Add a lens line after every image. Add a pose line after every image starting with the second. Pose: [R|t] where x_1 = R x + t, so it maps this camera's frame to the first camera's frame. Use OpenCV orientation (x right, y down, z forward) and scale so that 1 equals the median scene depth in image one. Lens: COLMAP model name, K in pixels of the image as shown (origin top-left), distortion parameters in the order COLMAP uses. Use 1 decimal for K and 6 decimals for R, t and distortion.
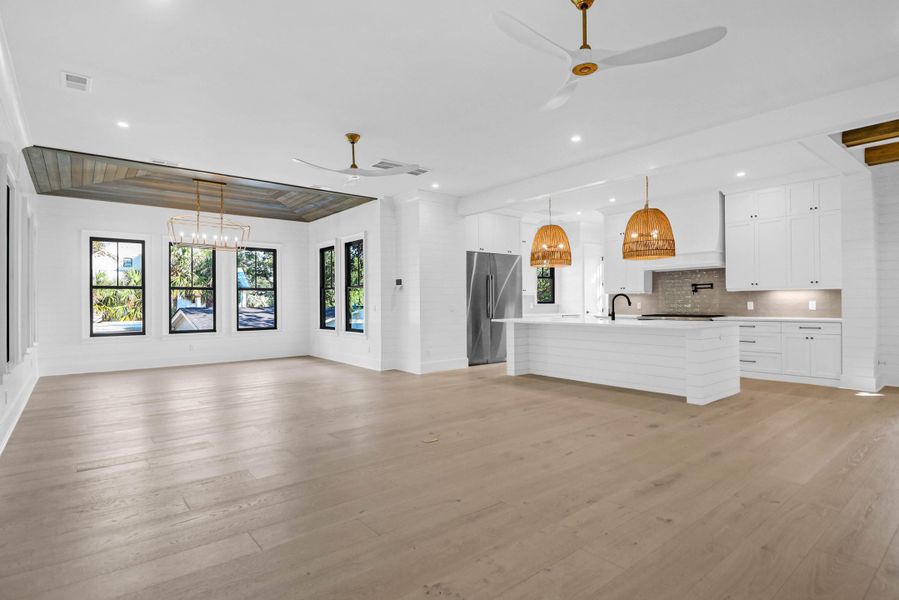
lens RADIAL K [[451.6, 0, 449.5], [0, 451.6, 300.0], [0, 0, 1]] dist [-0.000005, 0.000000]
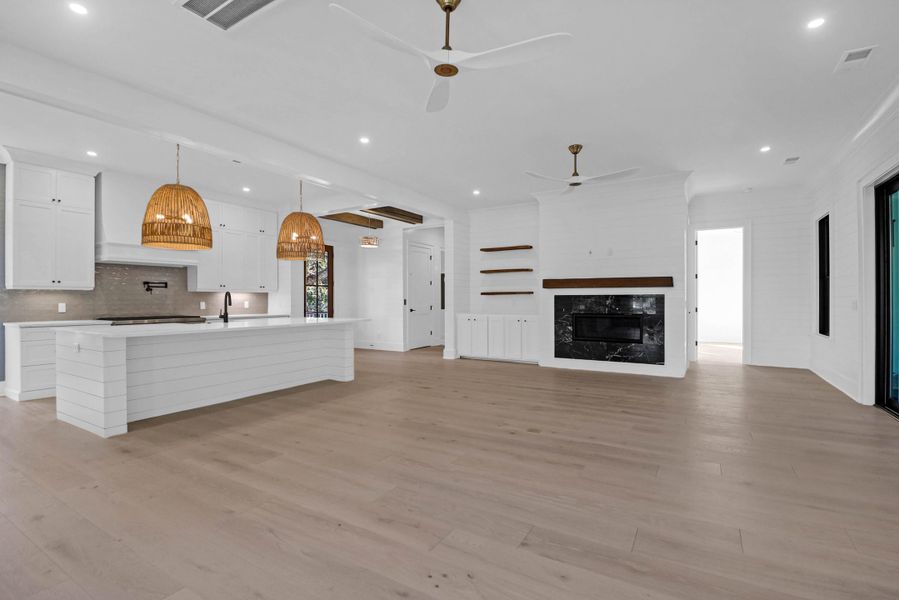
lens RADIAL K [[419.9, 0, 449.5], [0, 419.9, 300.0], [0, 0, 1]] dist [0.000332, 0.000044]
pose [[-0.341973, 0.007861, 0.939677, -0.476601], [0.001024, 0.999968, -0.007992, 0.008113], [-0.939709, -0.001771, -0.341970, 0.802388]]
